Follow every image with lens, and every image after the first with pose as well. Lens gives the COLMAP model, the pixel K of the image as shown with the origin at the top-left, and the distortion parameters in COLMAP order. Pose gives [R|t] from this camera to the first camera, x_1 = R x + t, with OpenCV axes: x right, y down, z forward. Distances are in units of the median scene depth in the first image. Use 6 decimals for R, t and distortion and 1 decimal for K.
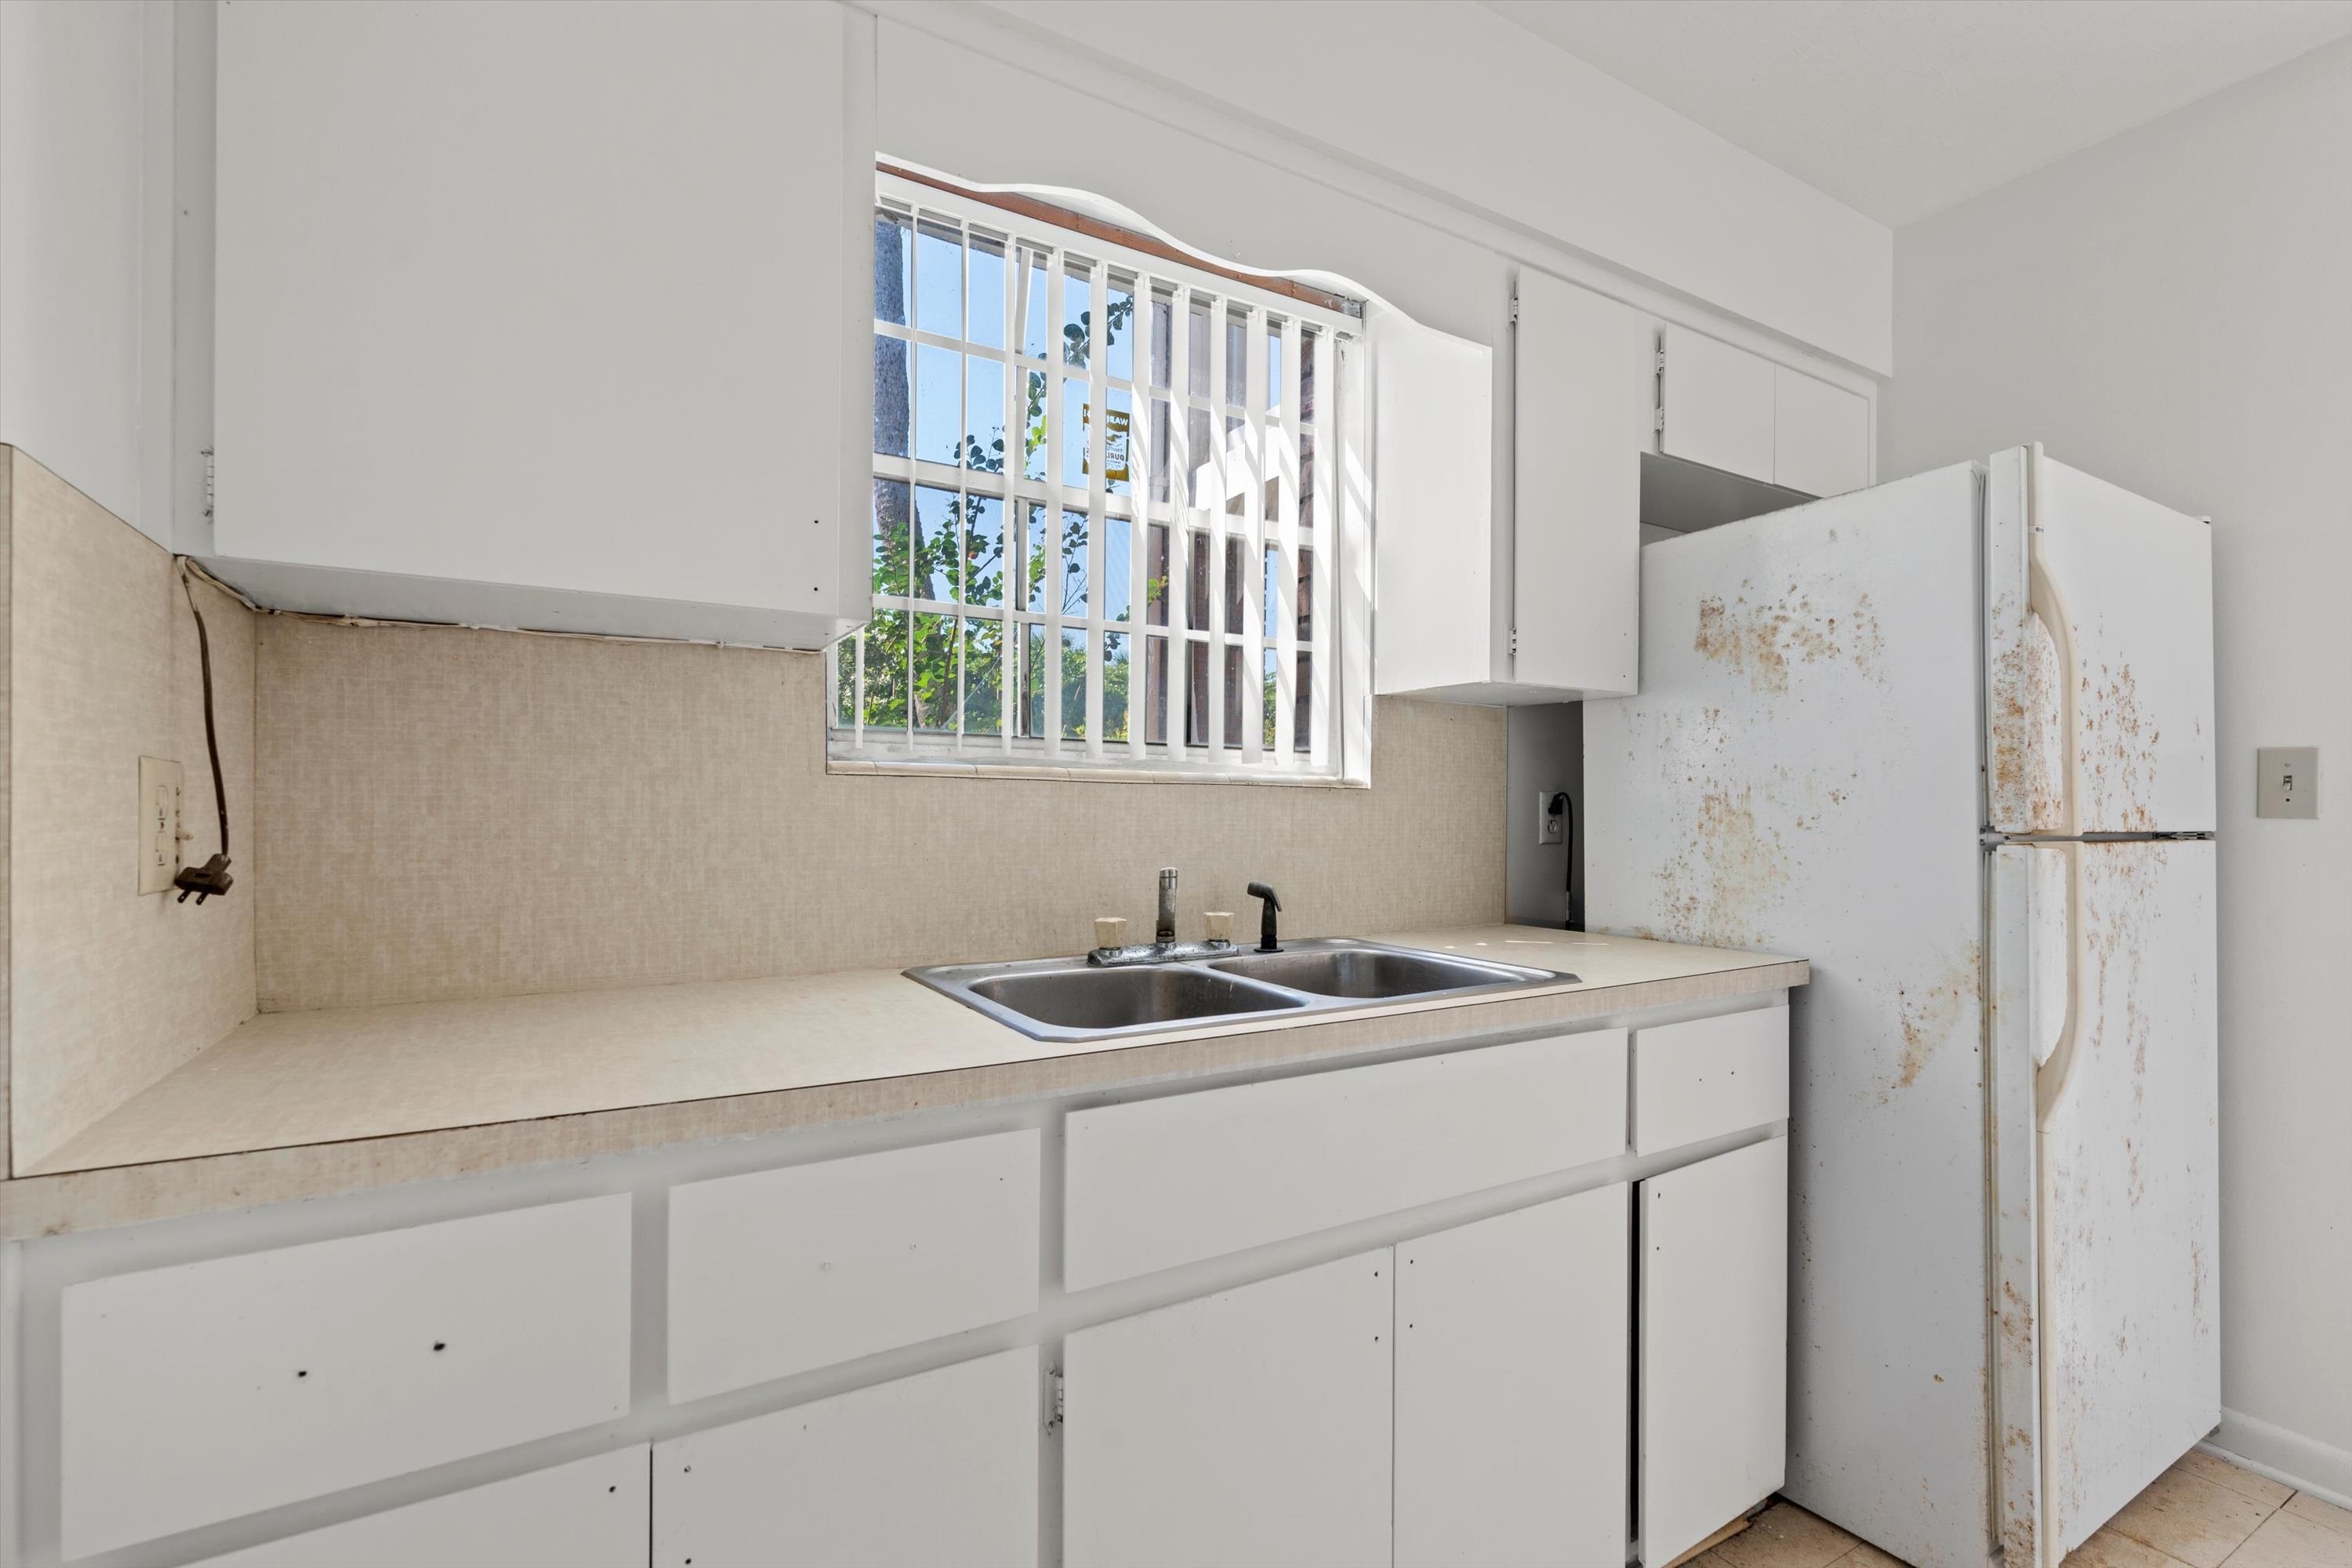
lens RADIAL K [[1052.2, 0, 1175.6], [0, 1052.2, 803.0], [0, 0, 1]] dist [0.002066, 0.000247]
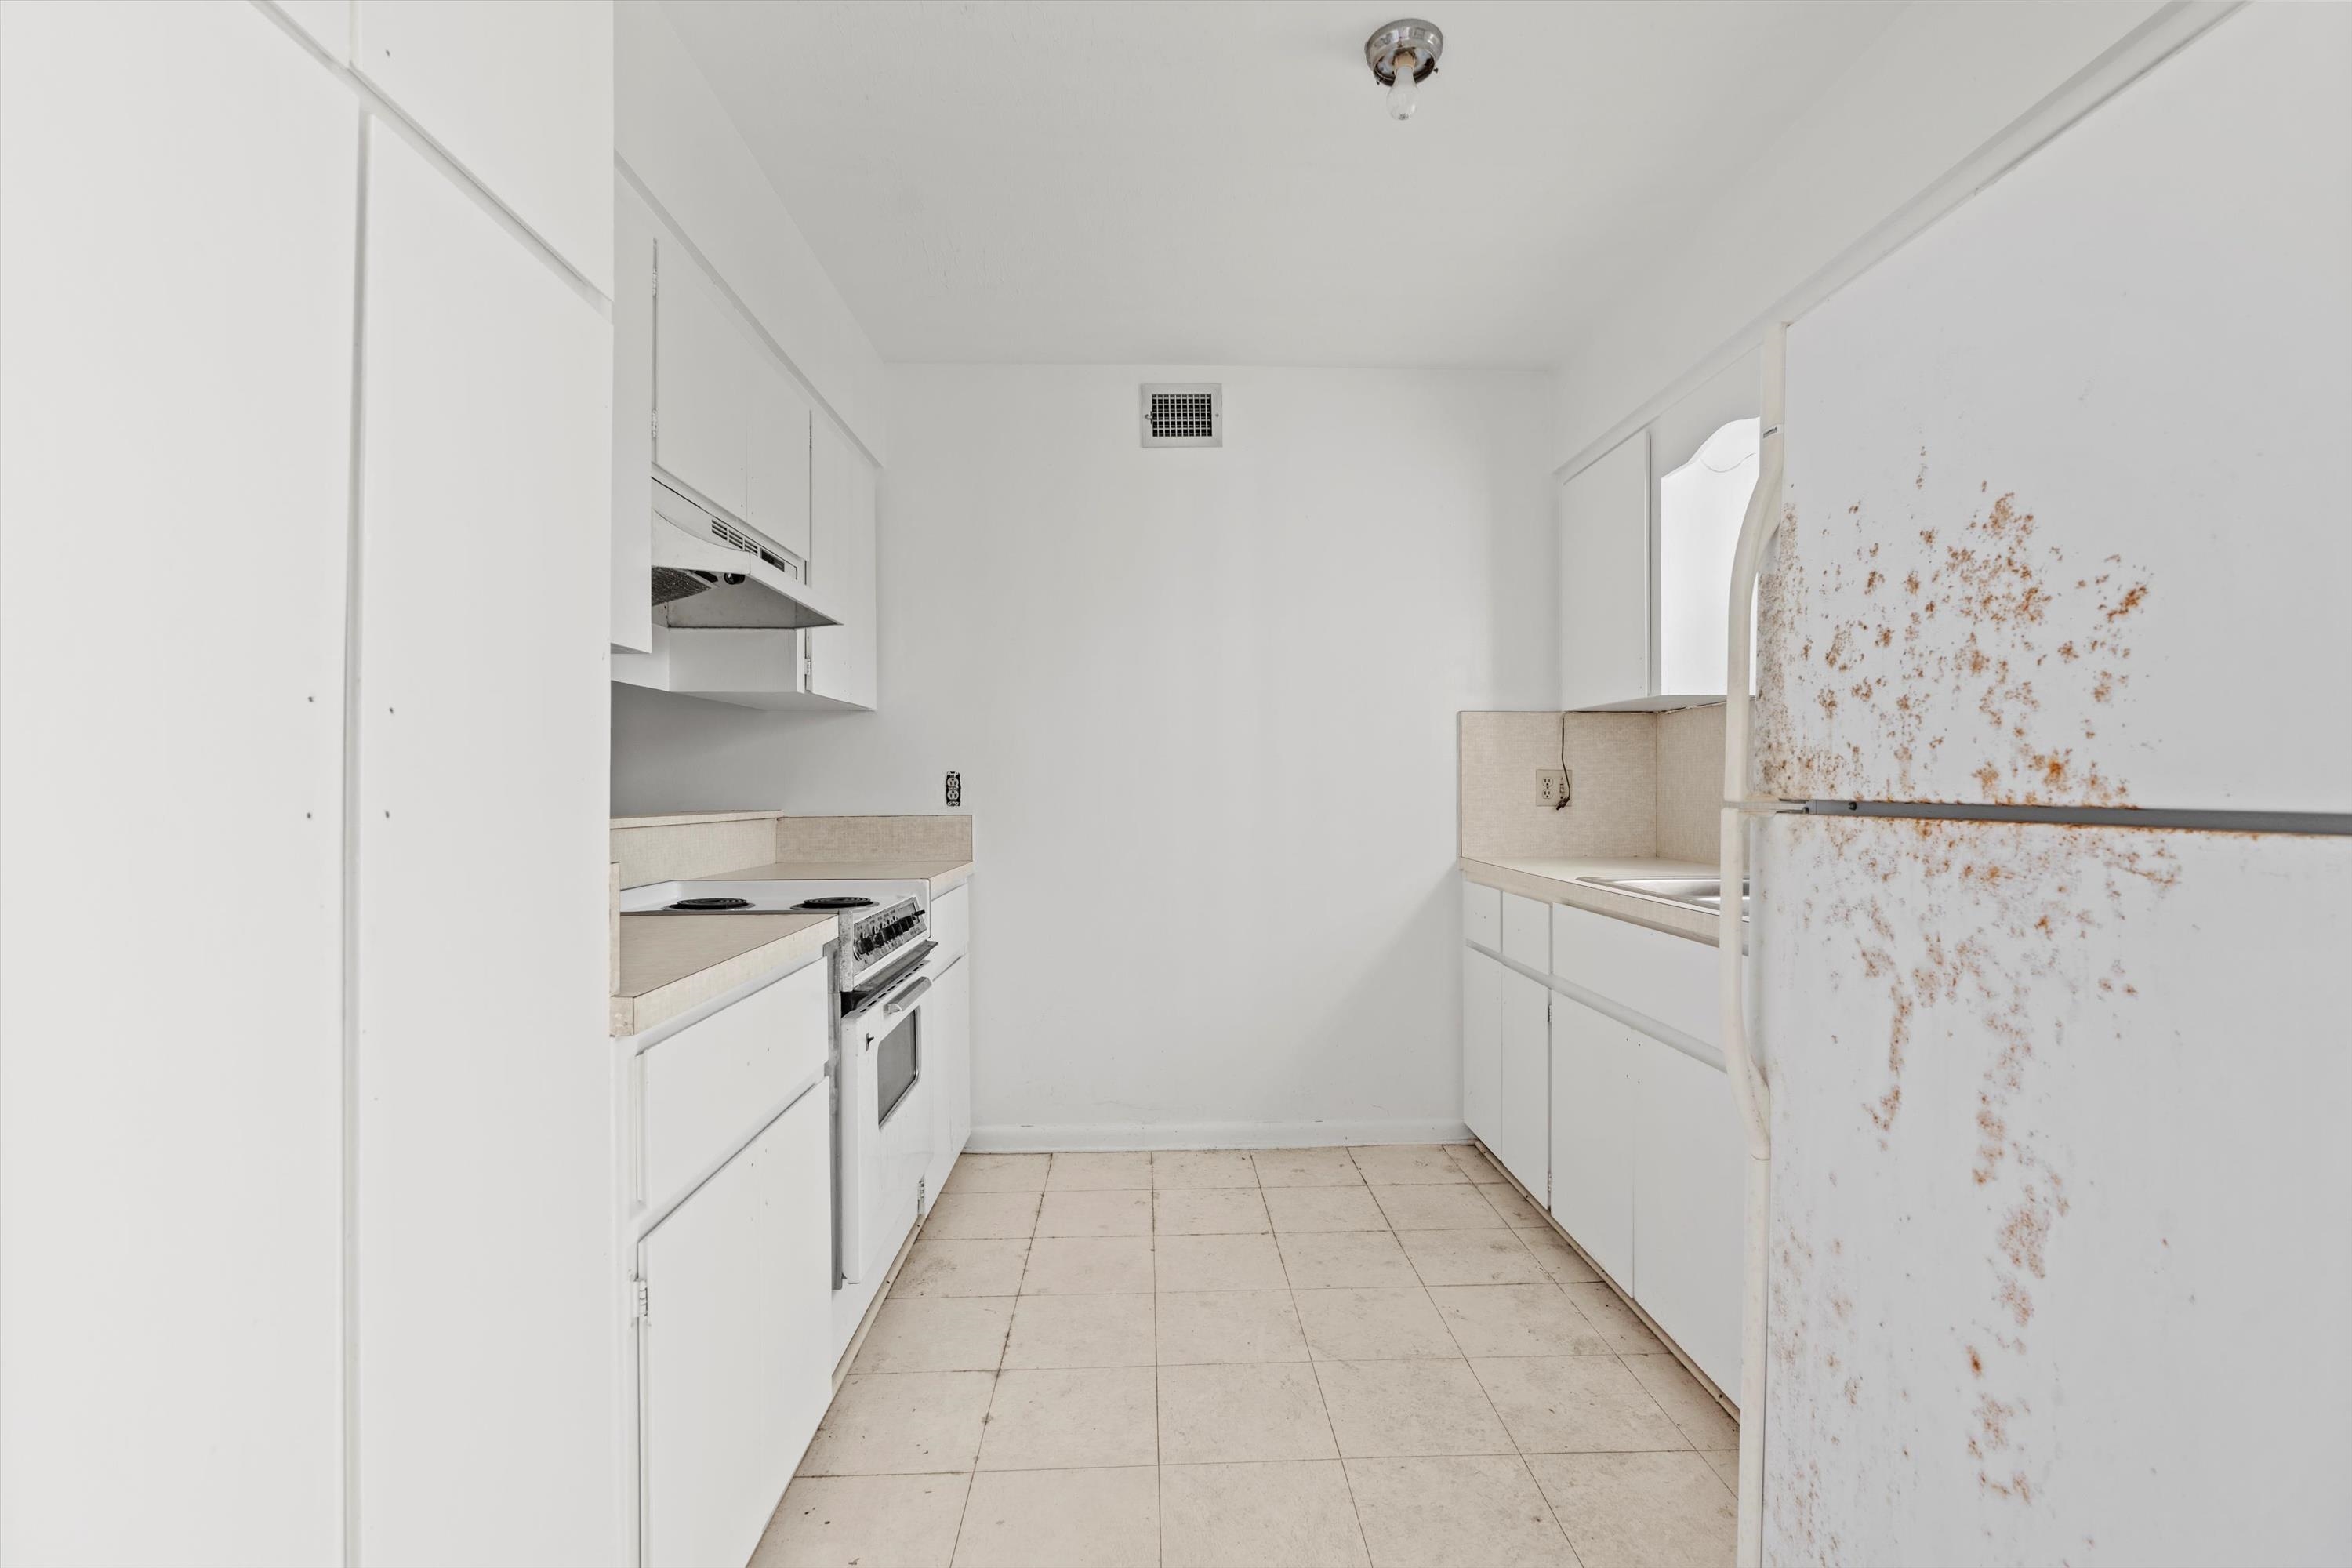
lens RADIAL K [[1052.2, 0, 1176.3], [0, 1052.2, 790.1], [0, 0, 1]] dist [0.002066, 0.000247]
pose [[-0.489831, -0.004984, -0.871803, 1.640645], [0.002136, 0.999974, -0.006917, 0.023932], [0.871815, -0.005250, -0.489808, 0.927273]]
